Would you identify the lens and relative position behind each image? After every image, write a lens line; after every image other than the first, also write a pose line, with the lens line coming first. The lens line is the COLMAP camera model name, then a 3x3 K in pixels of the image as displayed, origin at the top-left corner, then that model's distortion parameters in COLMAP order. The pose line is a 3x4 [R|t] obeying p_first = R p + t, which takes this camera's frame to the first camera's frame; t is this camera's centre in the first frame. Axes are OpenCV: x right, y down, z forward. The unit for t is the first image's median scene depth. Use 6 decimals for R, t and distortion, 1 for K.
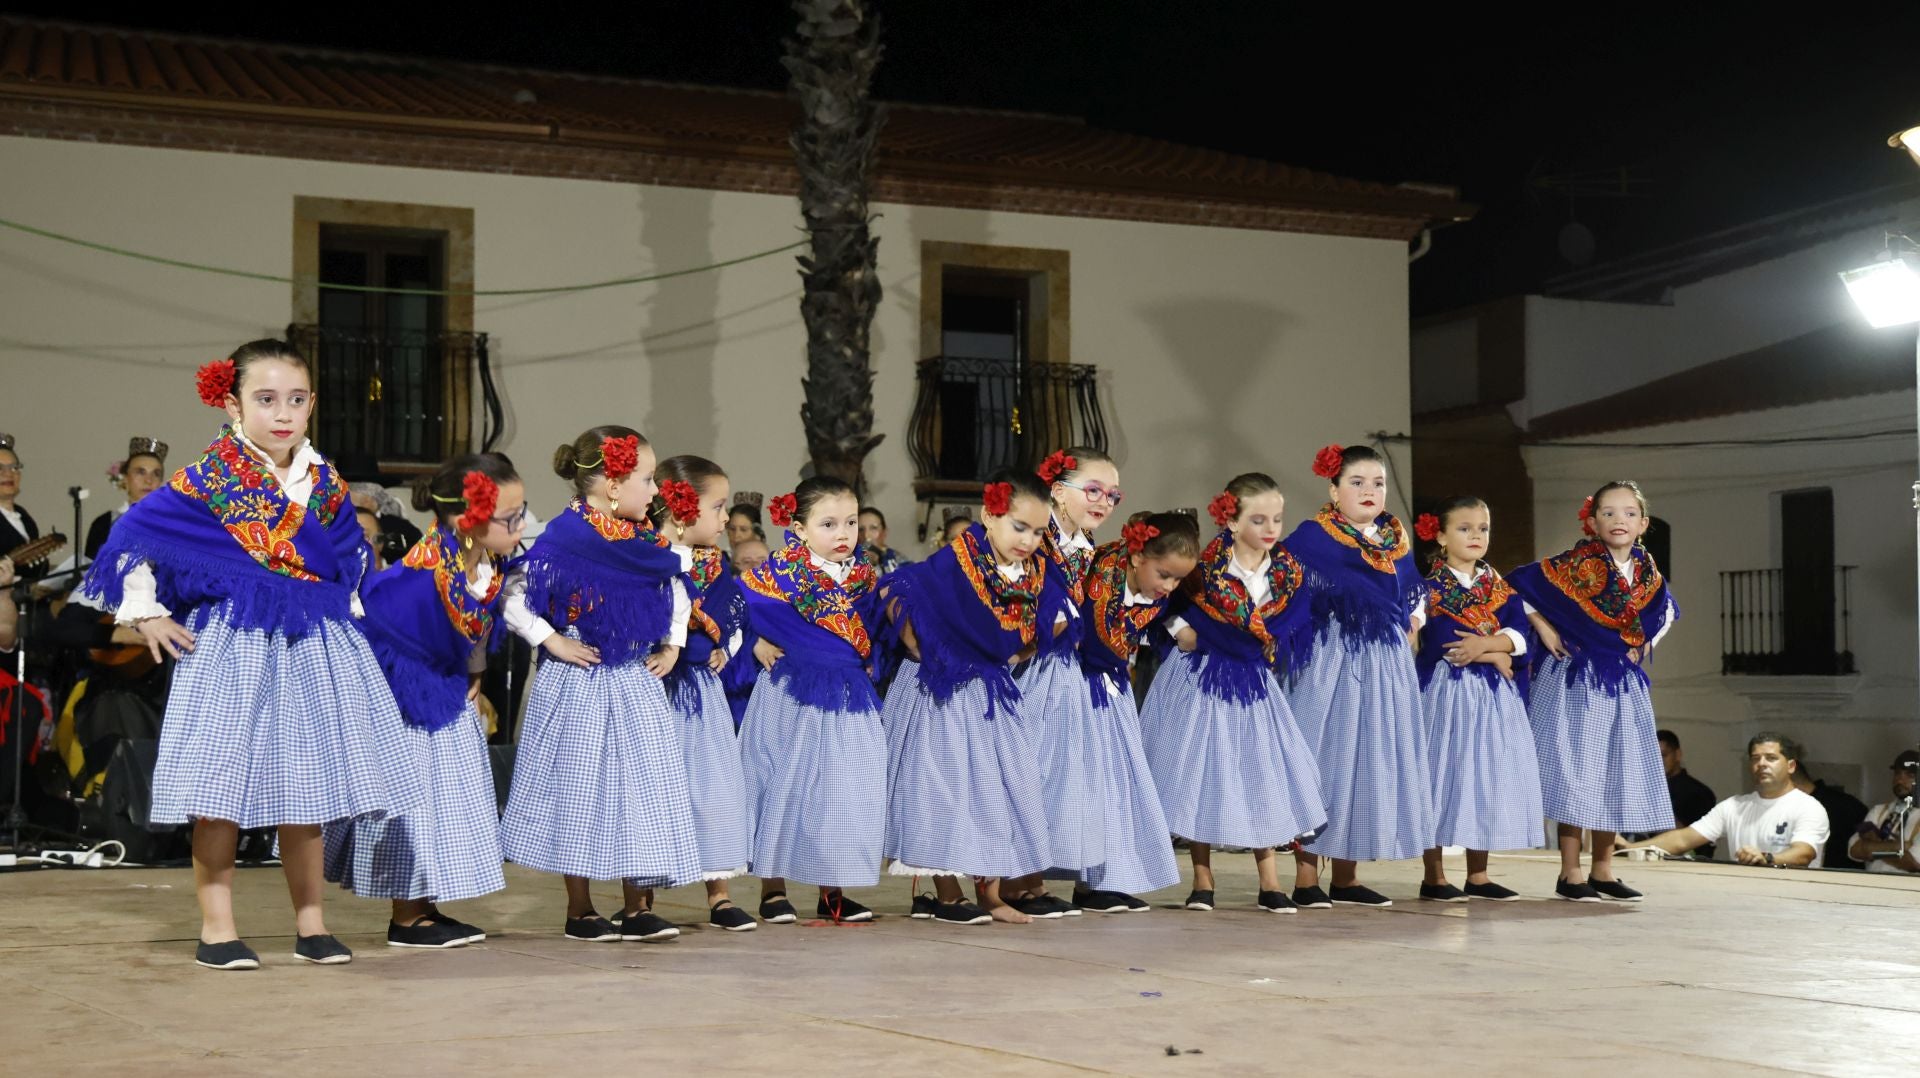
lens RADIAL K [[2493.9, 0, 976.3], [0, 2493.9, 549.5], [0, 0, 1]] dist [0.158283, 0.000000]
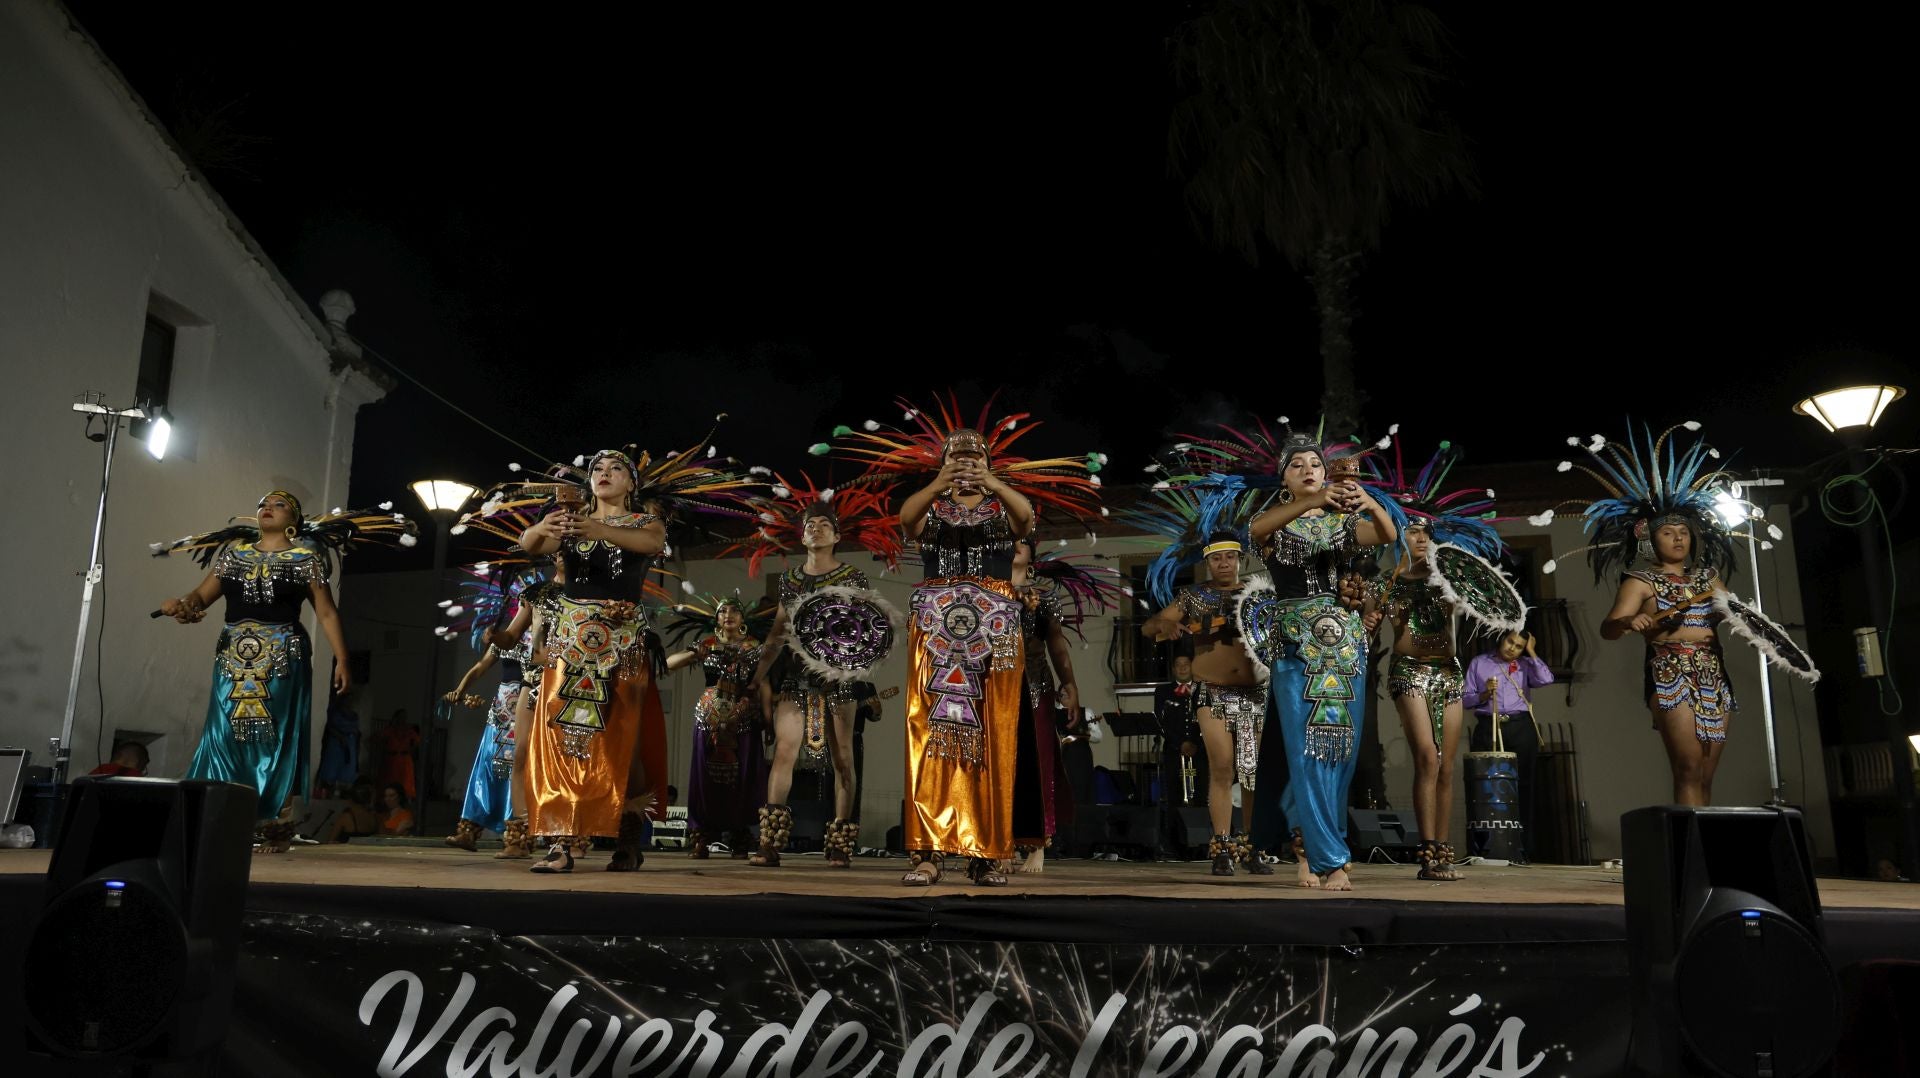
lens RADIAL K [[1356.1, 0, 979.1], [0, 1356.1, 548.4], [0, 0, 1]] dist [-0.062935, 0.015010]
pose [[0.855257, -0.115008, -0.505281, 0.183988], [0.042609, 0.987367, -0.152614, 0.016380], [0.516450, 0.108994, 0.849352, 0.014735]]
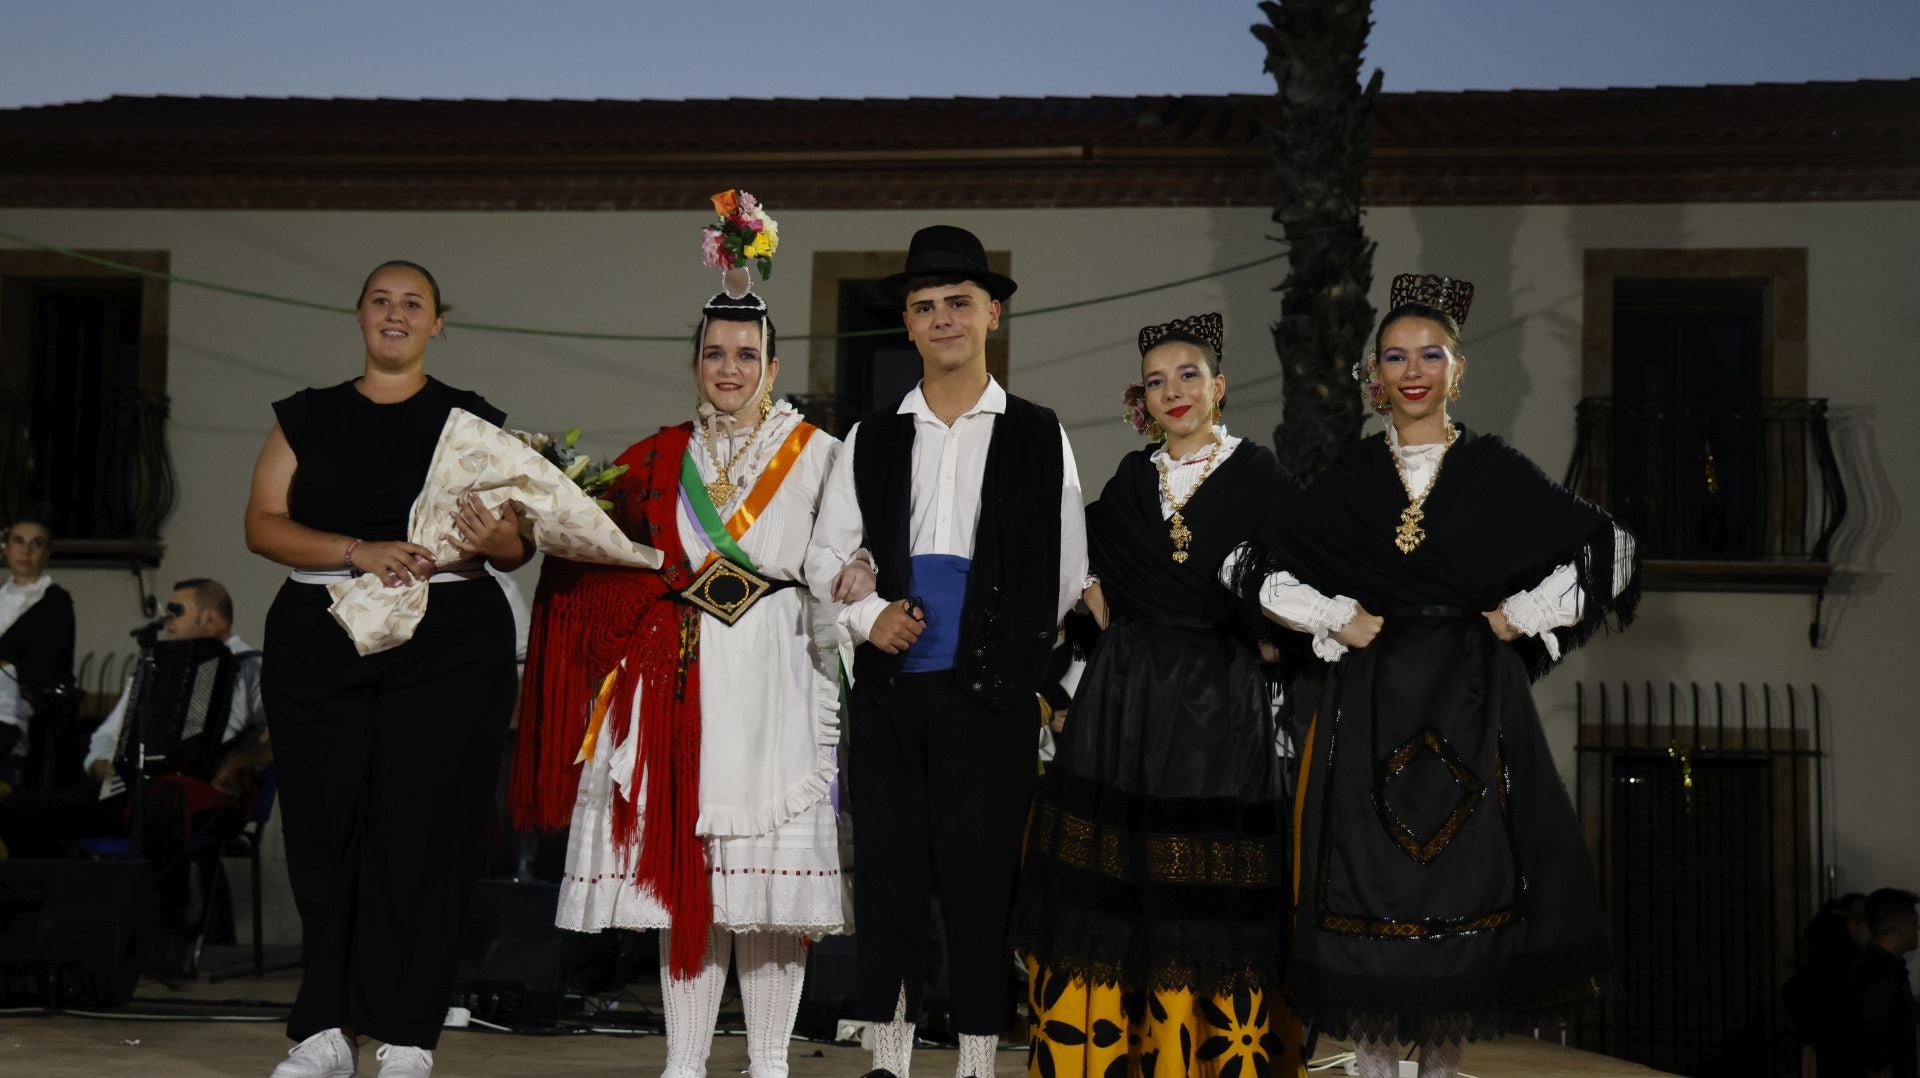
lens RADIAL K [[2833.7, 0, 907.3], [0, 2833.7, 528.1], [0, 0, 1]] dist [0.201926, 0.000000]
pose [[0.896416, -0.026049, -0.442448, 0.194192], [0.002486, 0.998551, -0.053754, 0.009689], [0.443207, 0.047086, 0.895182, 0.130782]]
